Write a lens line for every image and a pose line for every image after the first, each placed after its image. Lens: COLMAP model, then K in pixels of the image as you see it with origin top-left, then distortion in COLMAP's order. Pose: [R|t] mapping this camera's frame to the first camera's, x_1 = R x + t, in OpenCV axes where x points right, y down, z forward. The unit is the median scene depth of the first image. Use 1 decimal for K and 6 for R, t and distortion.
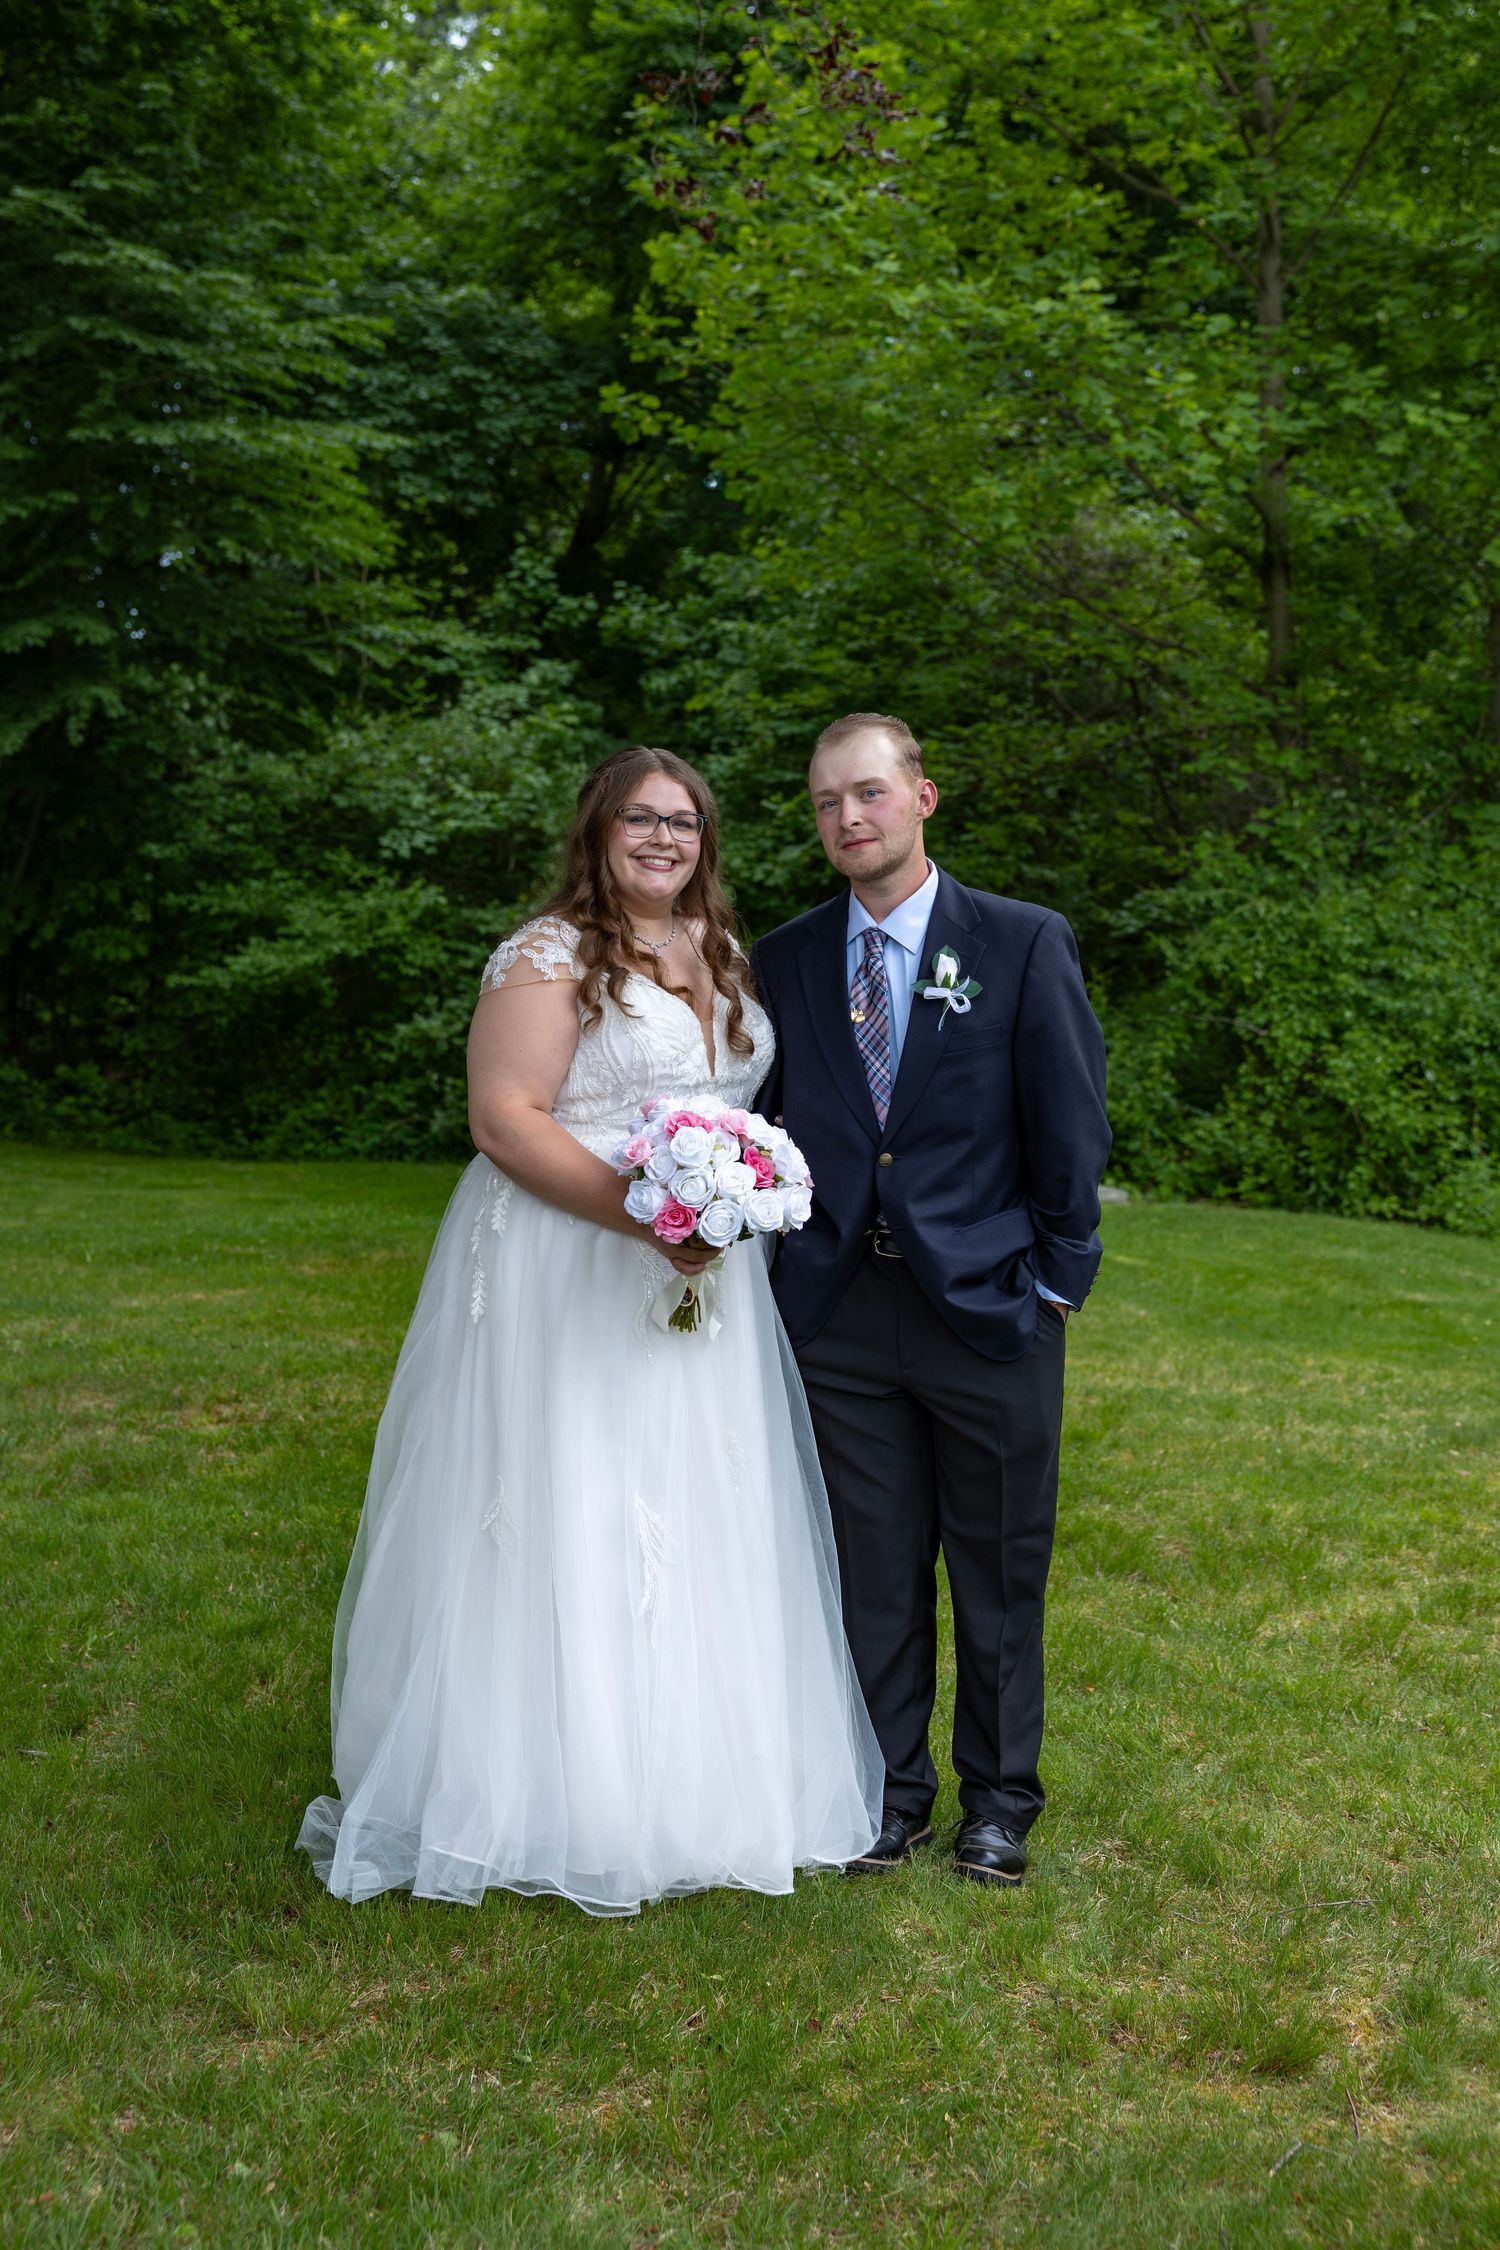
lens RADIAL K [[2933.5, 0, 778.0], [0, 2933.5, 1029.4], [0, 0, 1]] dist [-0.011639, -0.022404]
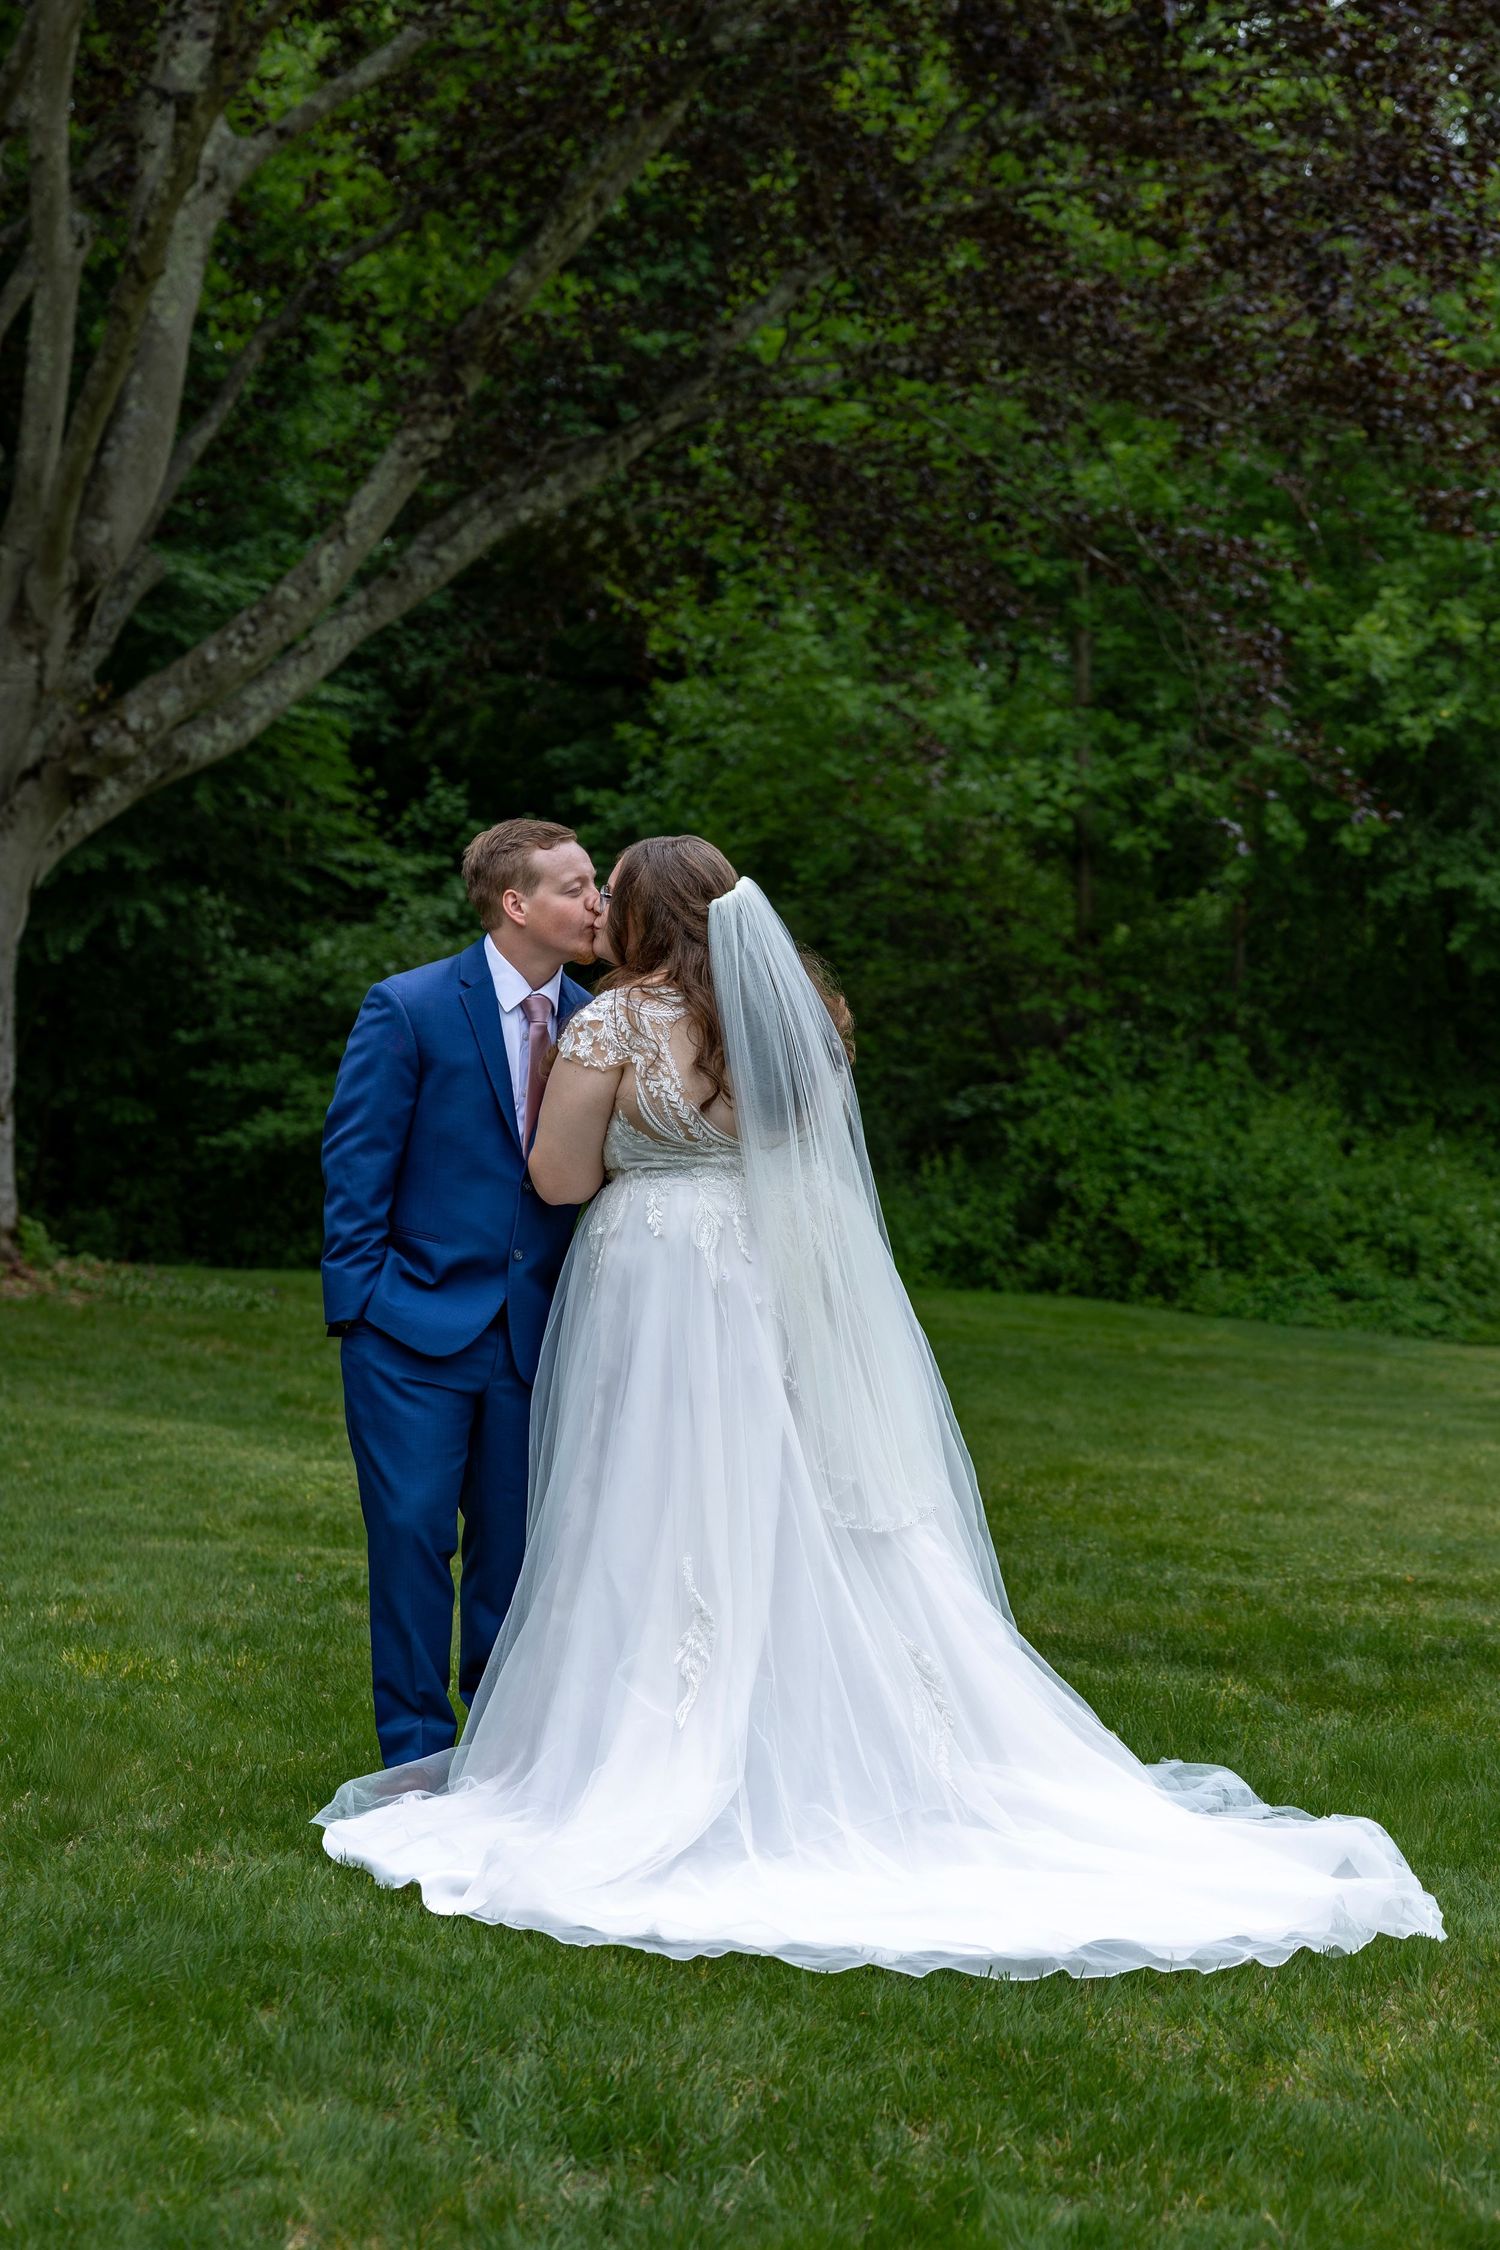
lens RADIAL K [[3641.2, 0, 805.7], [0, 3641.2, 1037.1], [0, 0, 1]] dist [0.010128, -0.095699]
pose [[0.994378, 0.021827, 0.103612, -0.112065], [-0.016259, 0.998393, -0.054286, 0.018861], [-0.104631, 0.052296, 0.993135, -0.564766]]
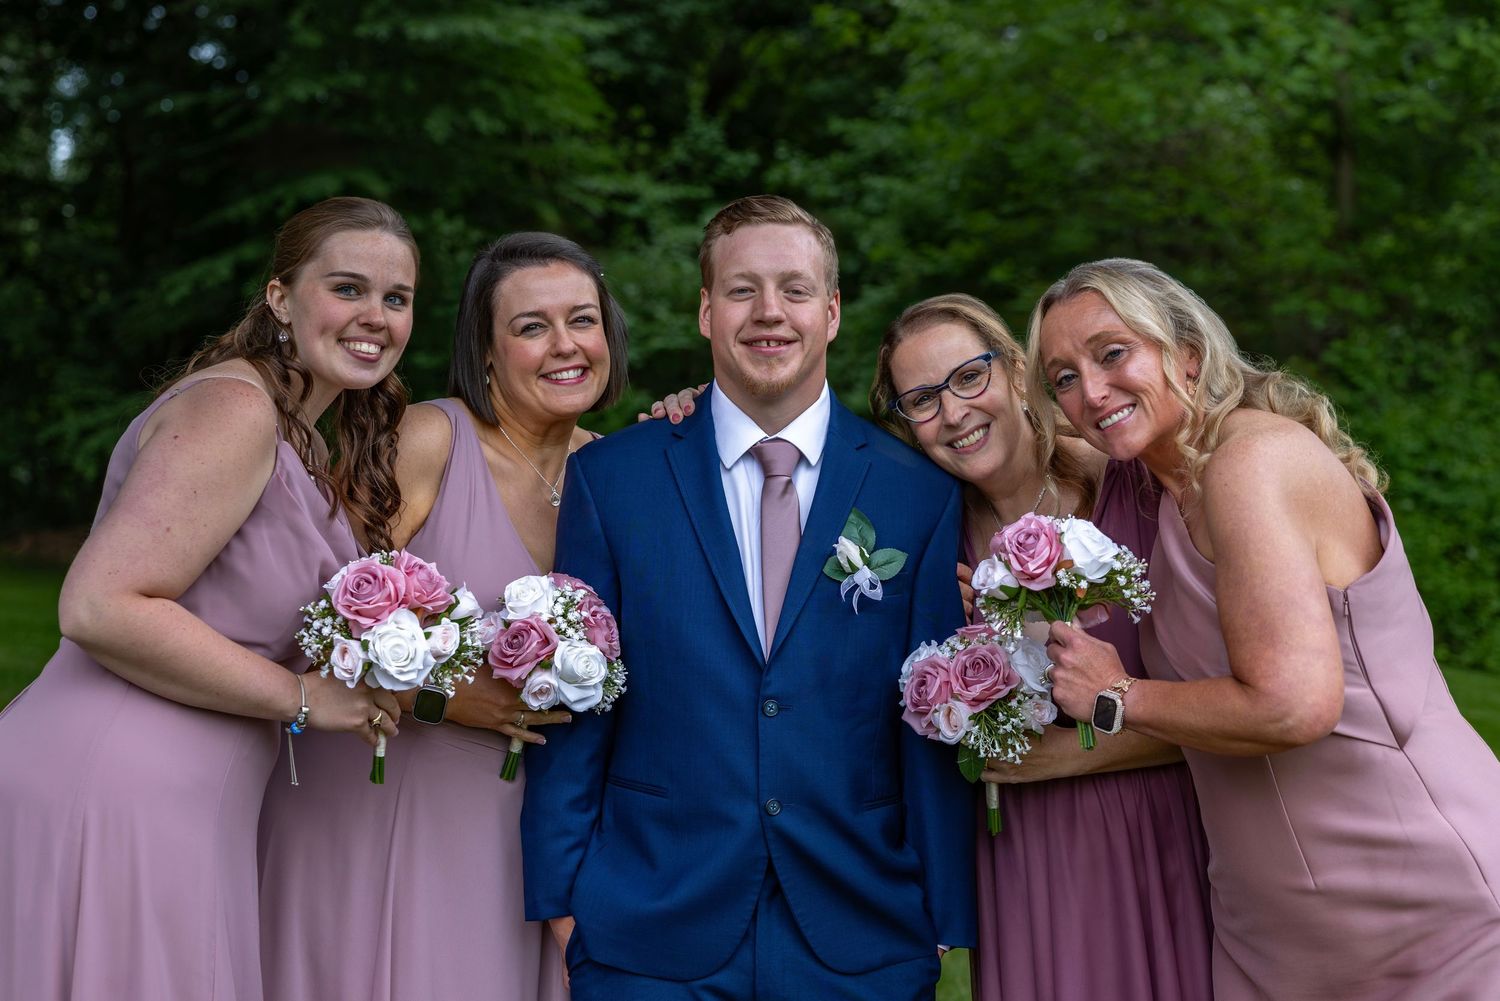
lens RADIAL K [[2635.0, 0, 681.2], [0, 2635.0, 475.4], [0, 0, 1]] dist [0.057654, -0.224397]
pose [[0.998365, 0.013927, -0.055435, -0.039351], [-0.014716, 0.999796, -0.013842, 0.001812], [0.055231, 0.014635, 0.998366, -0.115223]]
